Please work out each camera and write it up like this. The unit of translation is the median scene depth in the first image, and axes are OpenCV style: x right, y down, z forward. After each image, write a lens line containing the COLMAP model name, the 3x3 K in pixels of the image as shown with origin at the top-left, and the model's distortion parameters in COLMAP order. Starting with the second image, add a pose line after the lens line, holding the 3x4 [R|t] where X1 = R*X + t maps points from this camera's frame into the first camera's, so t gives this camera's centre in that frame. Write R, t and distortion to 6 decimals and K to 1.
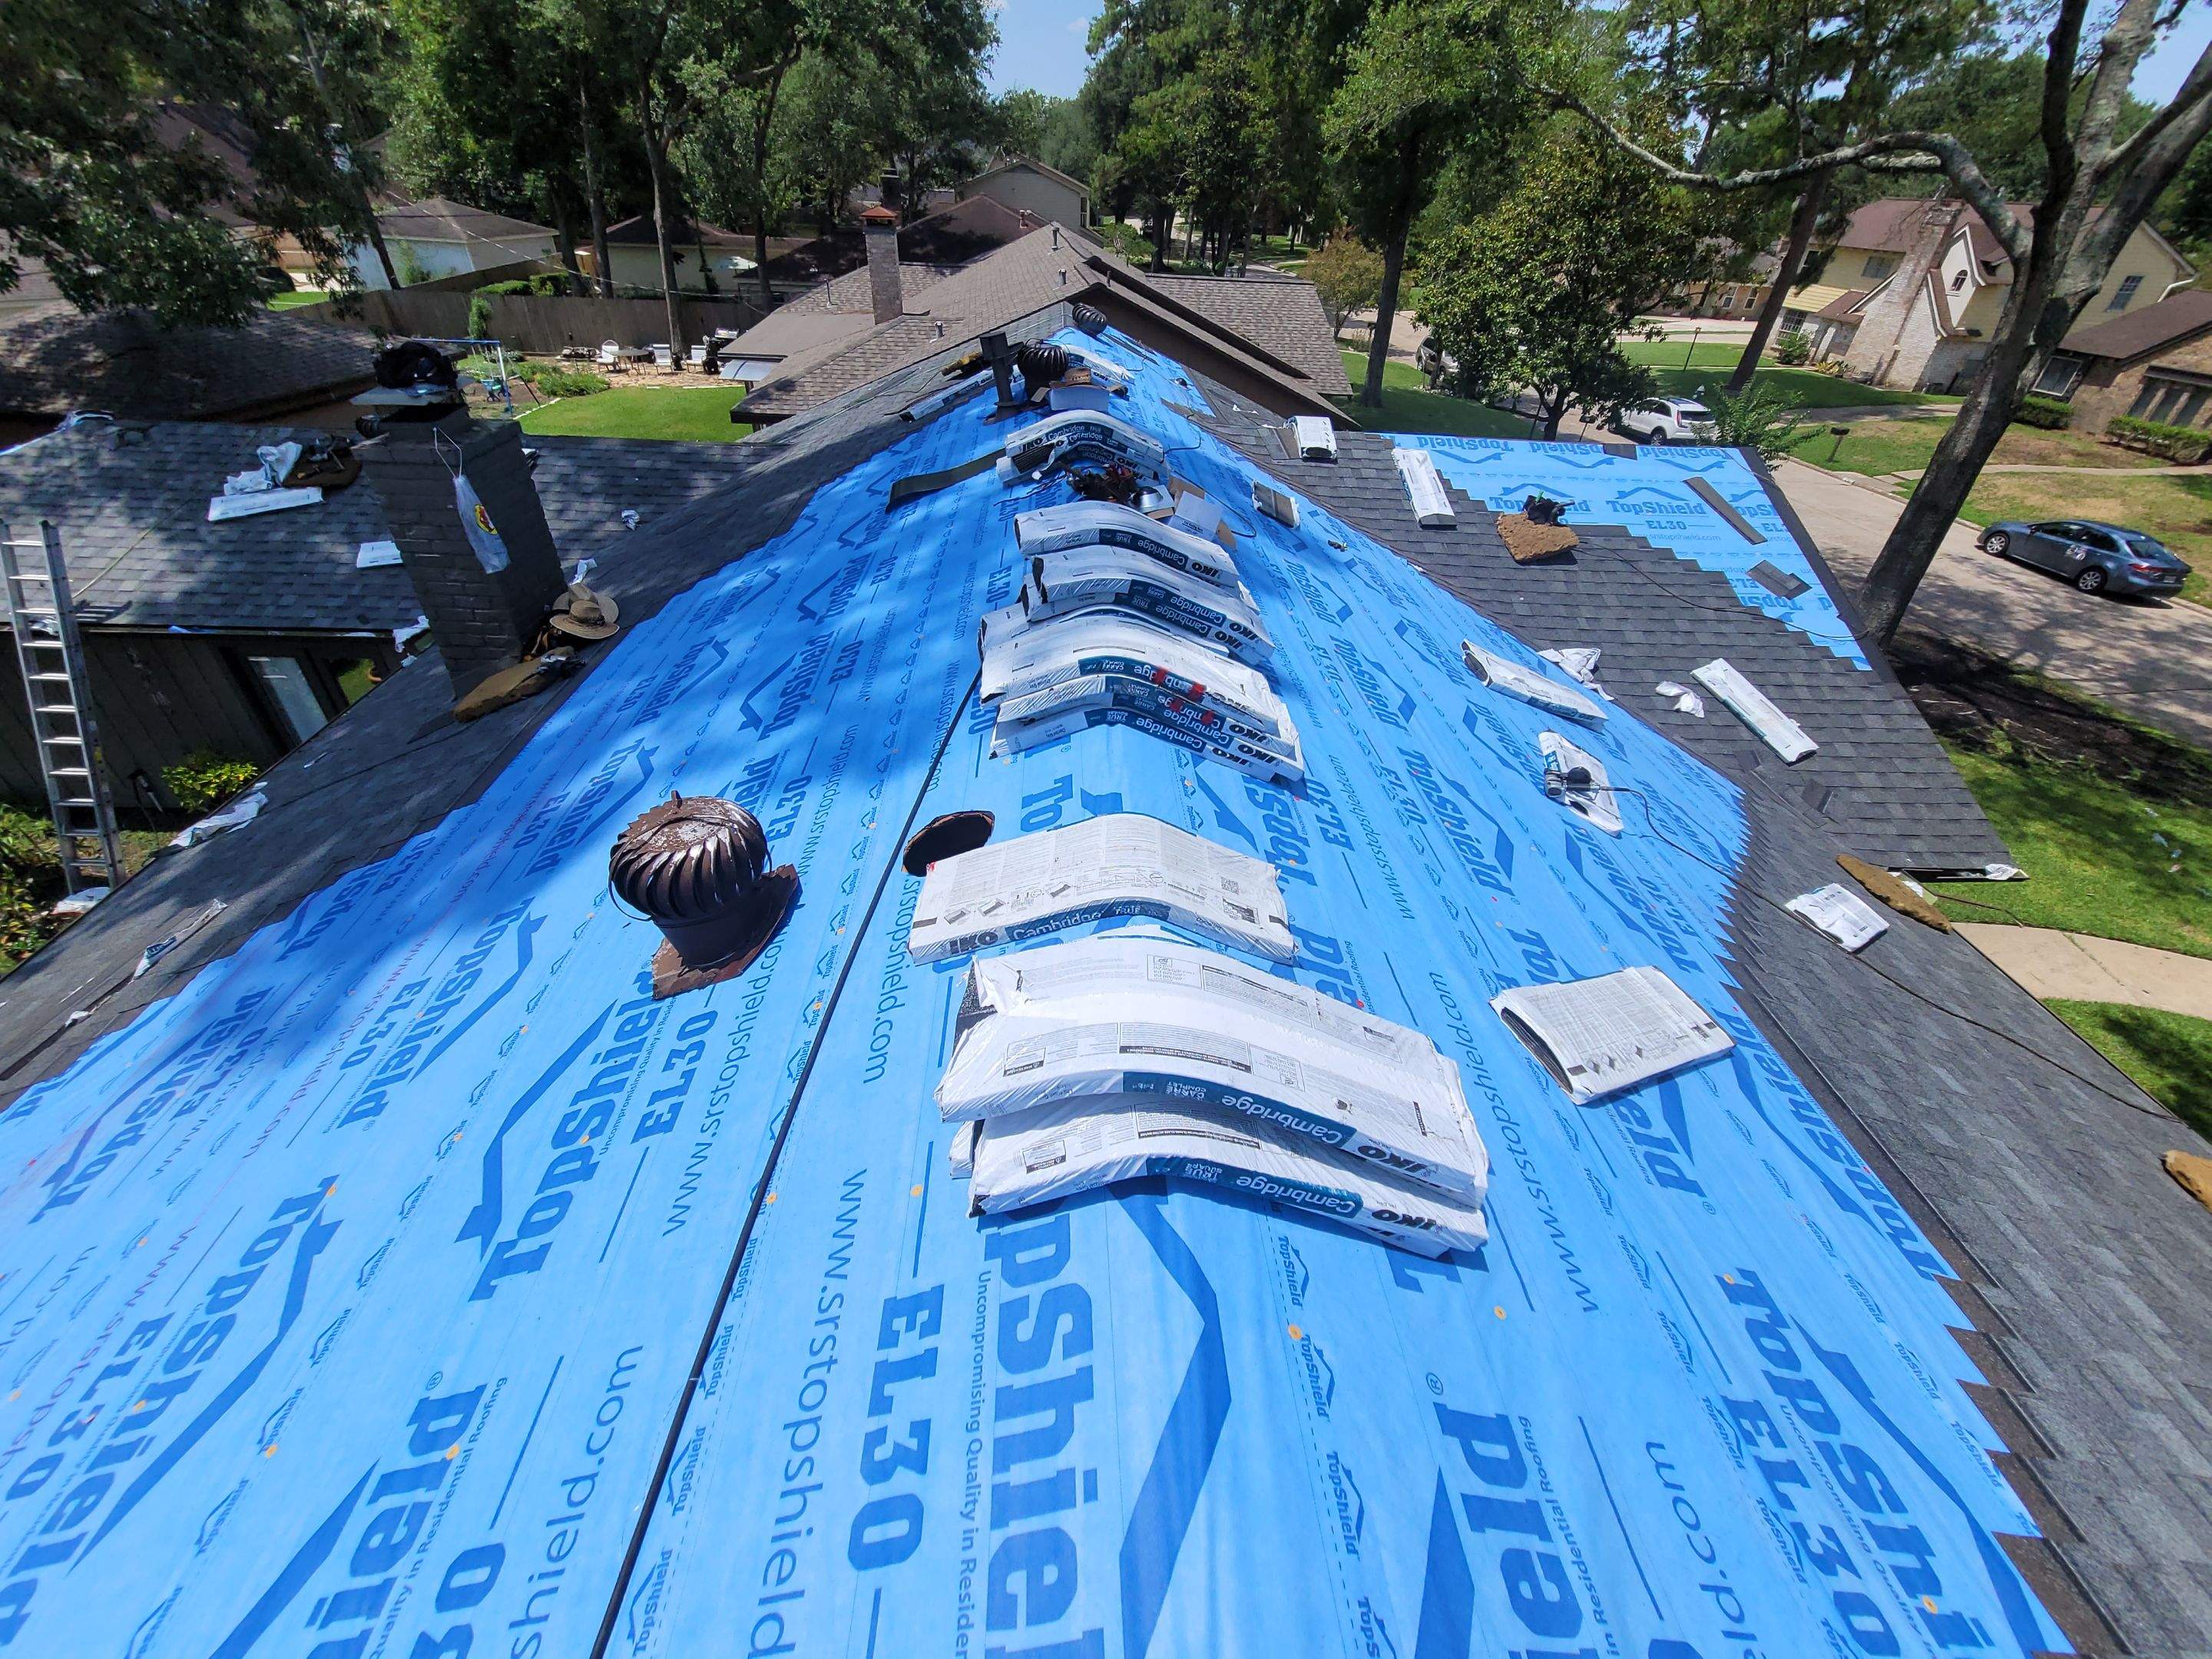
lens RADIAL K [[897.8, 0, 1106.0], [0, 897.8, 829.5], [0, 0, 1]] dist [-0.001806, 0.002614]
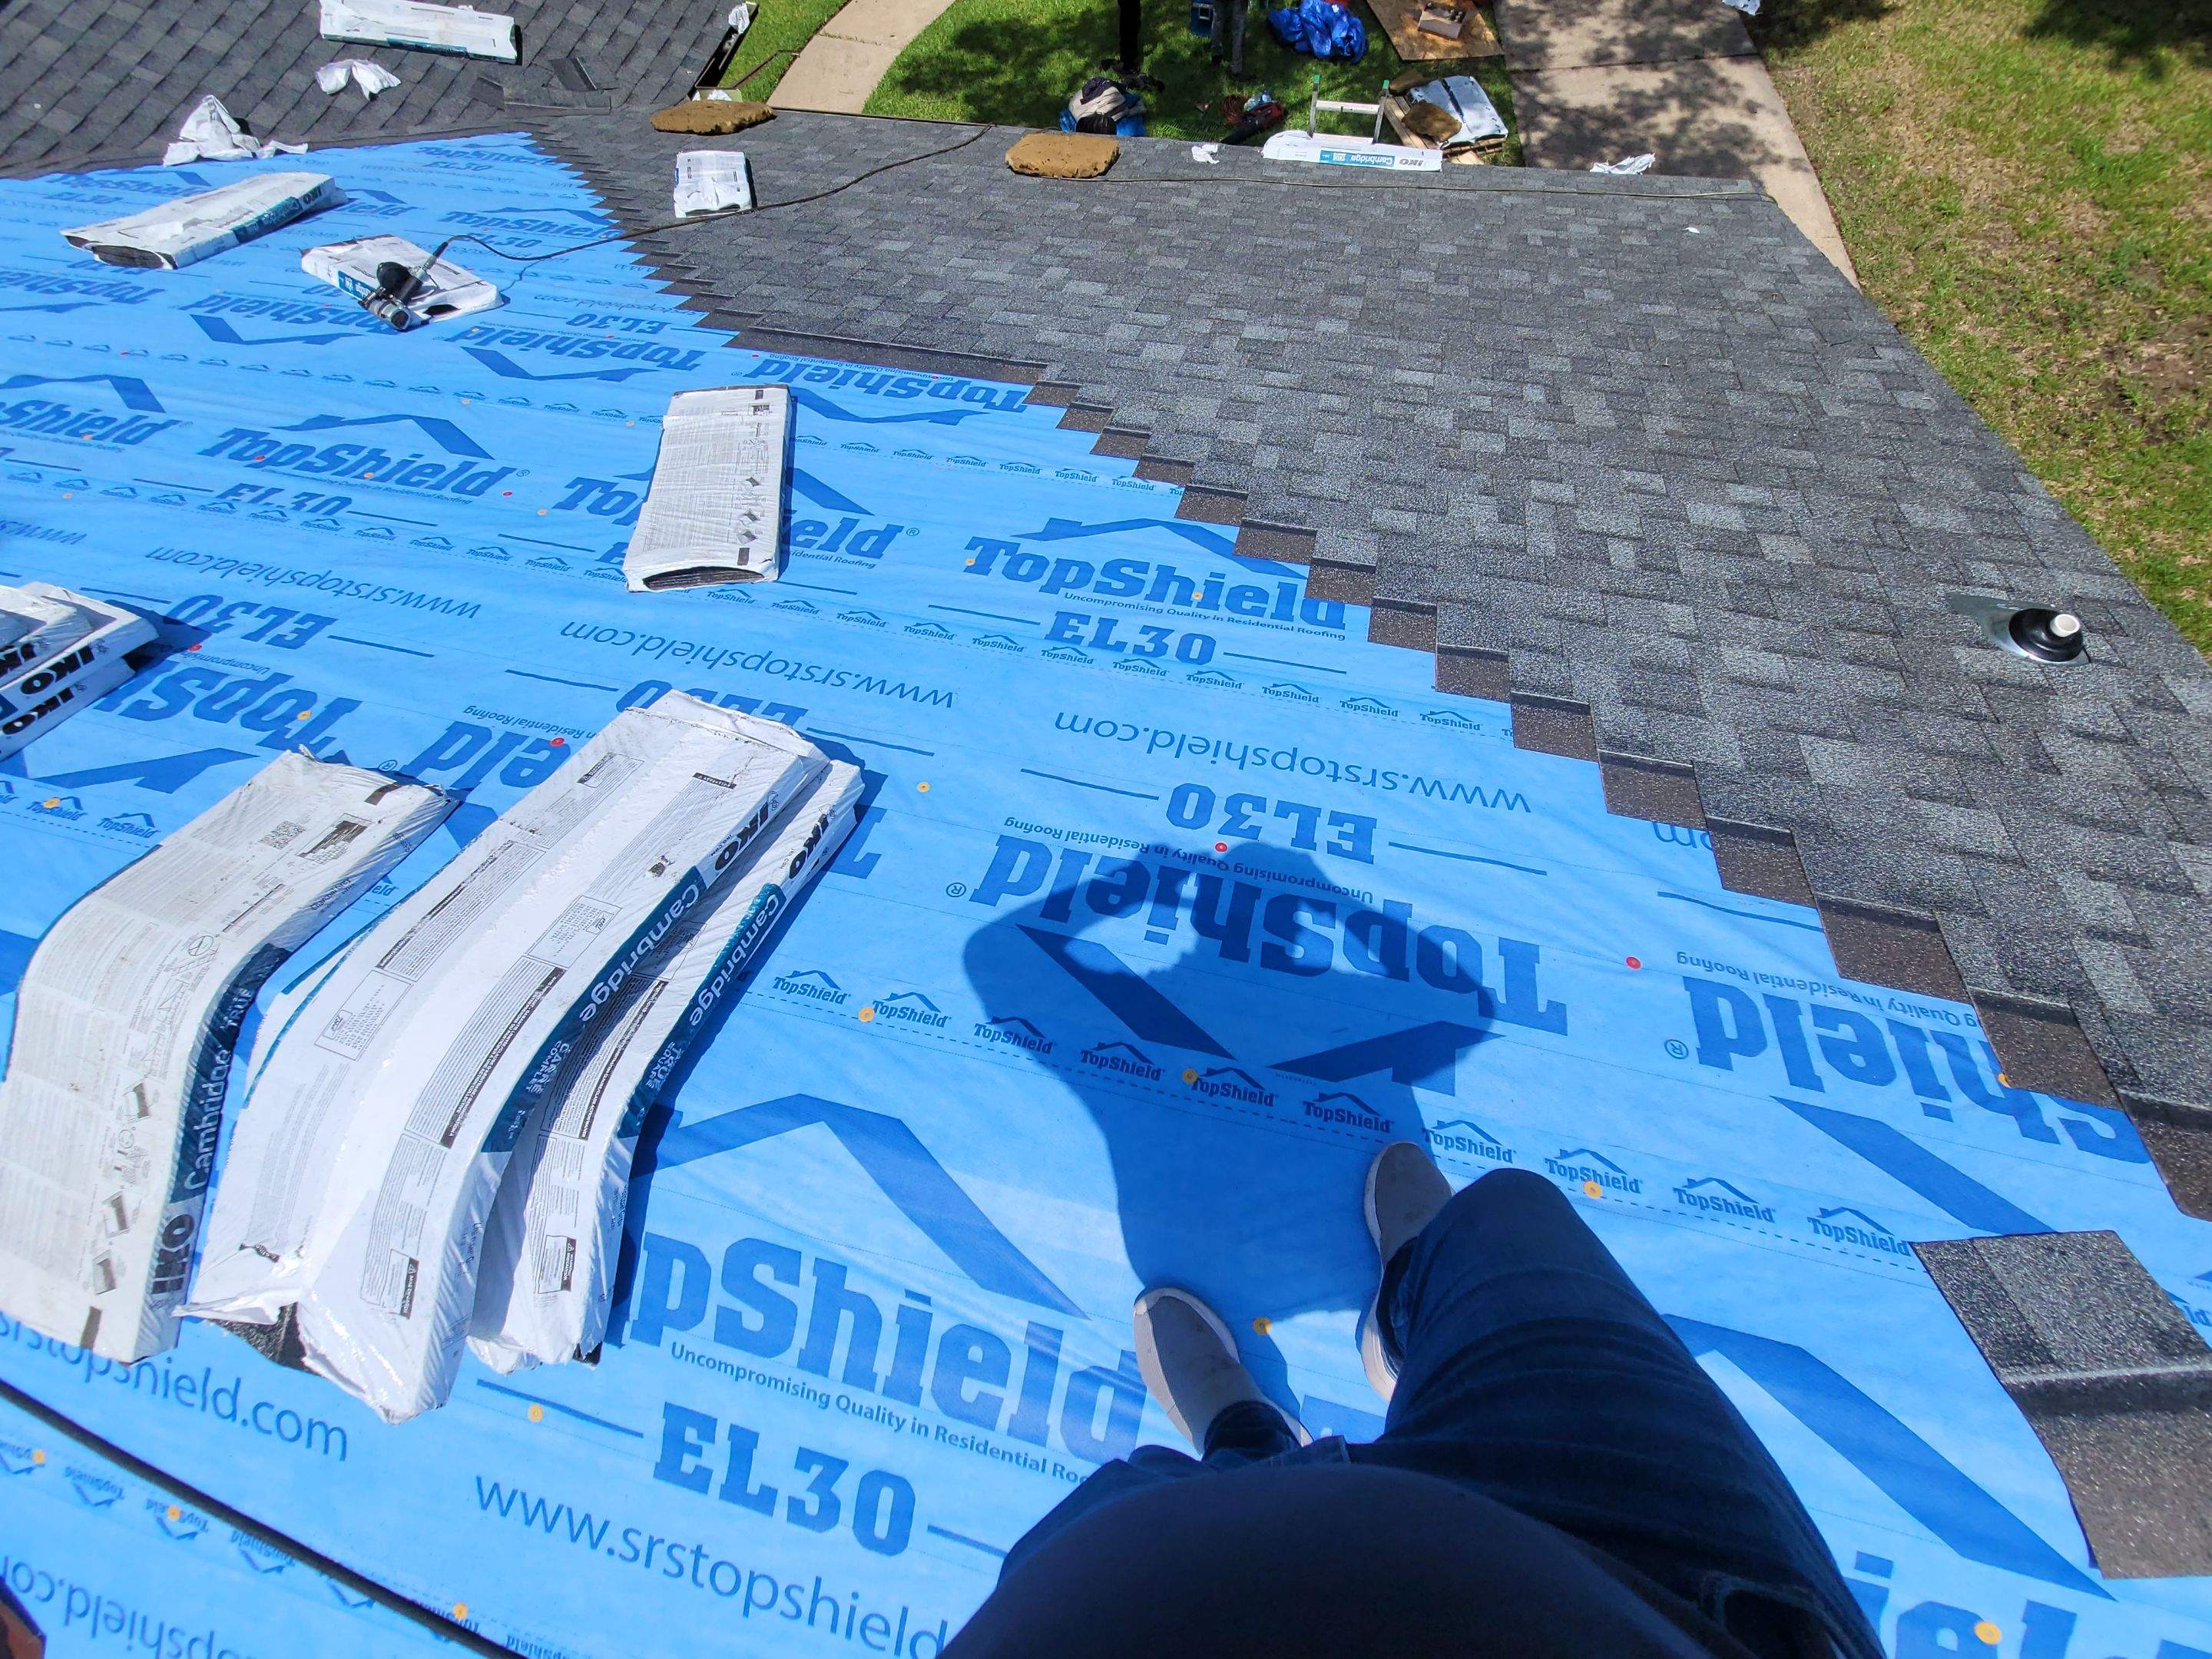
lens RADIAL K [[909.3, 0, 1106.0], [0, 909.3, 829.5], [0, 0, 1]] dist [-0.000728, -0.002141]
pose [[0.285298, -0.917998, 0.275472, 0.135619], [0.640312, 0.396423, 0.657913, 0.010108], [-0.713166, -0.011313, 0.700904, 0.104820]]
